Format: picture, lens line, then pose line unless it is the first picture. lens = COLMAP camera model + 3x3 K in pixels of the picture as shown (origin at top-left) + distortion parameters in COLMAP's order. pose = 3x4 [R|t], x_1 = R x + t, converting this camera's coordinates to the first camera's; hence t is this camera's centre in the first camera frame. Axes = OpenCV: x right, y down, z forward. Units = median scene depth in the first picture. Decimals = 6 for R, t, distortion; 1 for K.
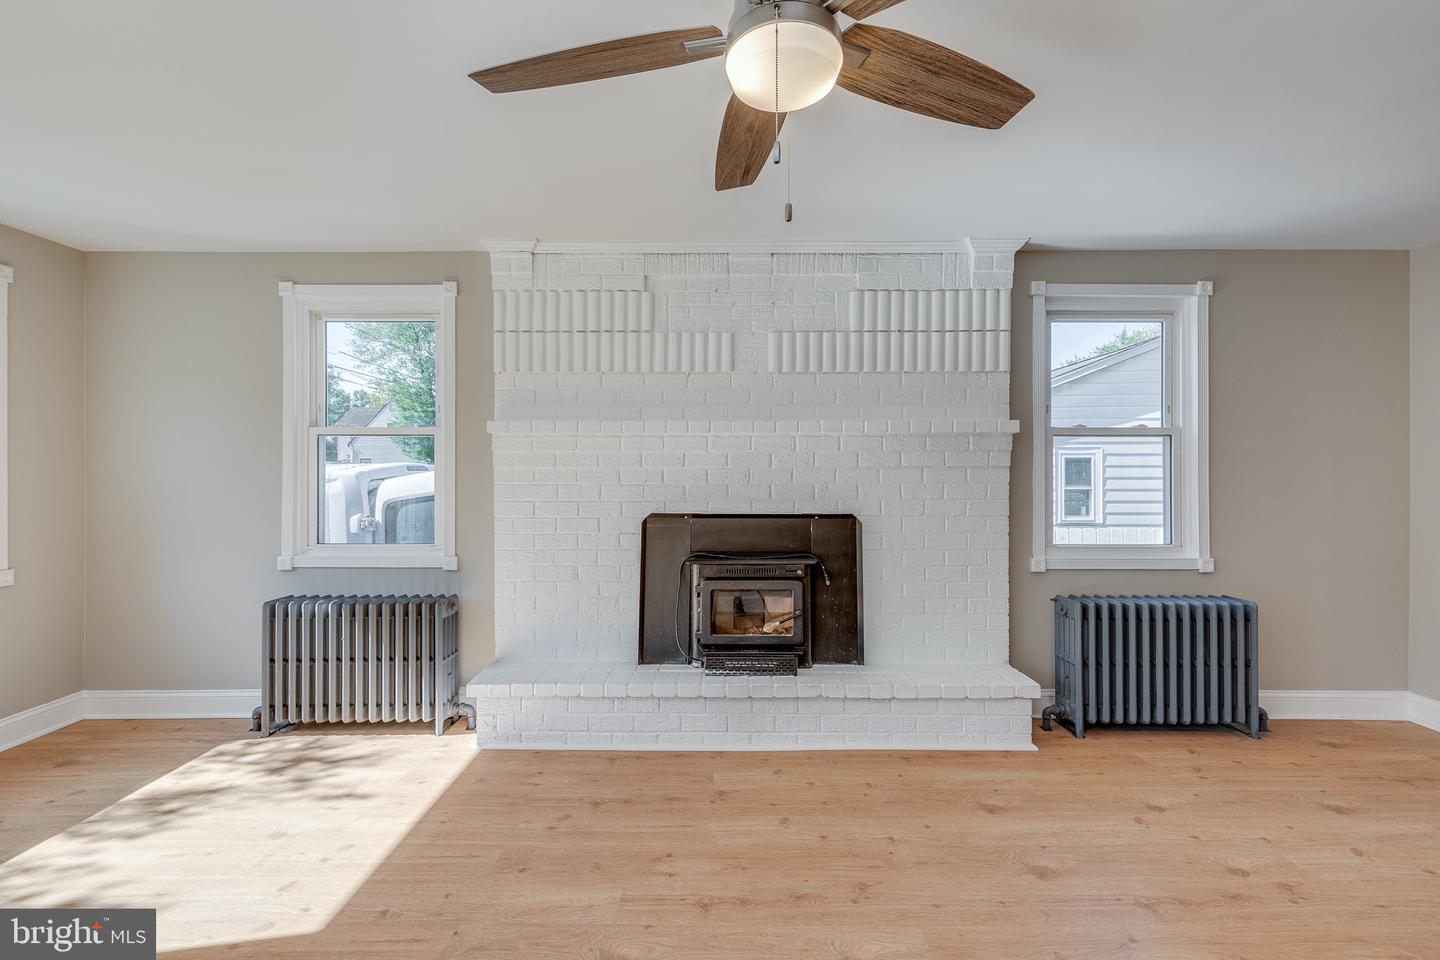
lens RADIAL K [[647.3, 0, 719.4], [0, 647.3, 477.1], [0, 0, 1]] dist [0.007177, -0.002460]
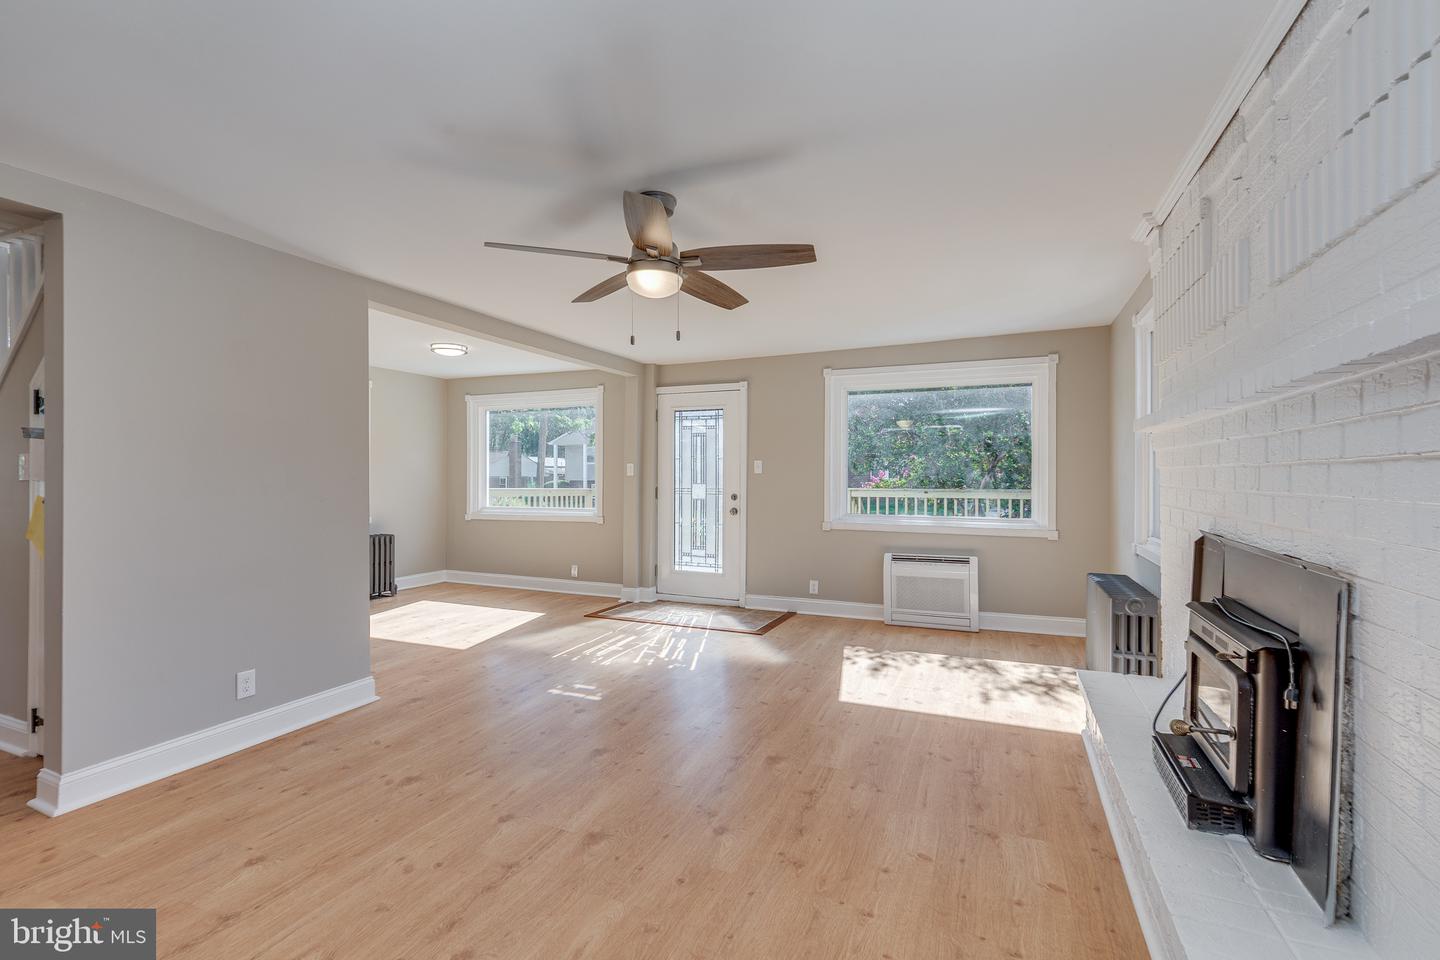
lens RADIAL K [[647.3, 0, 720.0], [0, 647.3, 478.4], [0, 0, 1]] dist [0.007177, -0.002460]
pose [[-0.394871, 0.008548, -0.918697, 0.986857], [0.004902, 0.999962, 0.007198, -0.012591], [0.918723, -0.001661, -0.394898, 1.030832]]
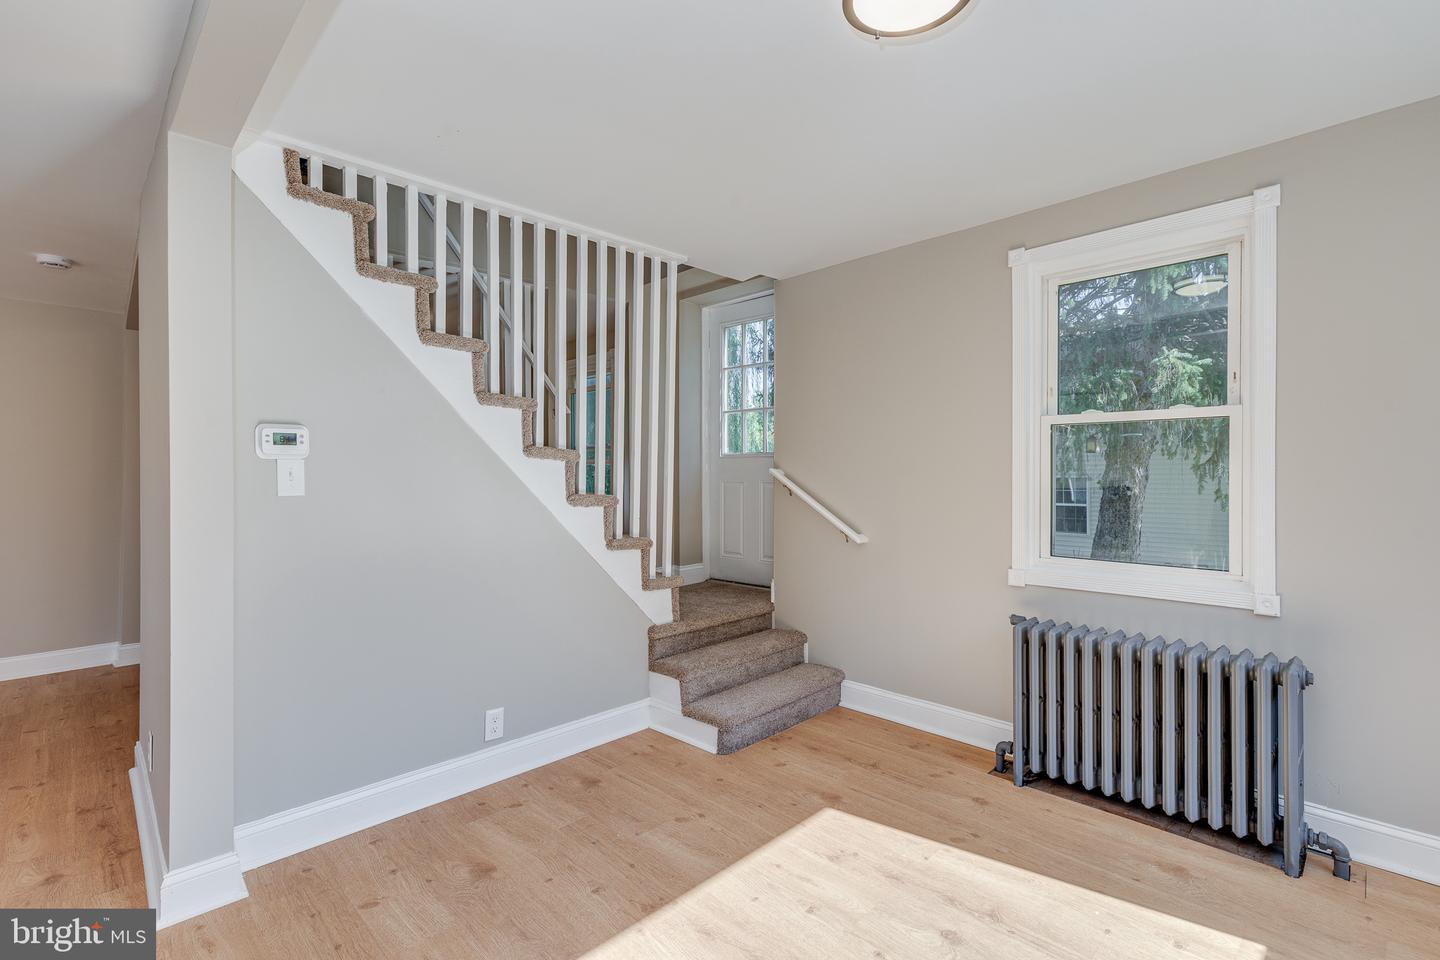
lens RADIAL K [[647.3, 0, 710.4], [0, 647.3, 477.5], [0, 0, 1]] dist [0.007177, -0.002460]
pose [[-0.708514, 0.001868, 0.705694, -1.019405], [0.000098, 0.999997, -0.002548, -0.006355], [-0.705697, -0.001737, -0.708512, -0.189076]]
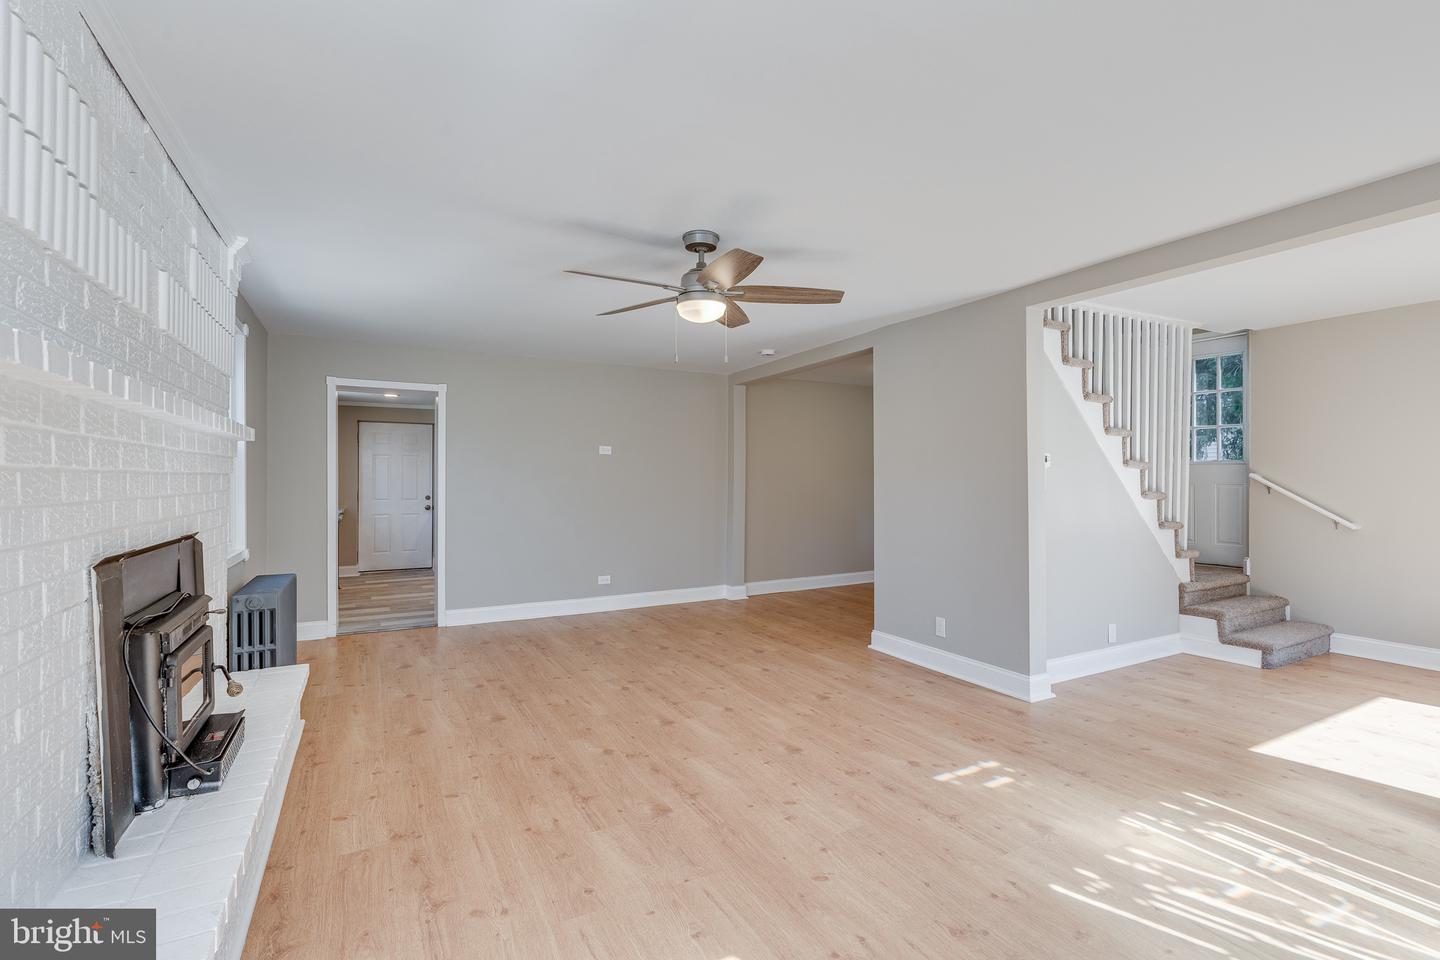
lens RADIAL K [[647.3, 0, 720.6], [0, 647.3, 473.8], [0, 0, 1]] dist [0.007177, -0.002460]
pose [[-0.476911, 0.005525, 0.878934, -1.032945], [-0.000111, 0.999980, -0.006346, -0.014693], [-0.878951, -0.003124, -0.476901, 1.059110]]
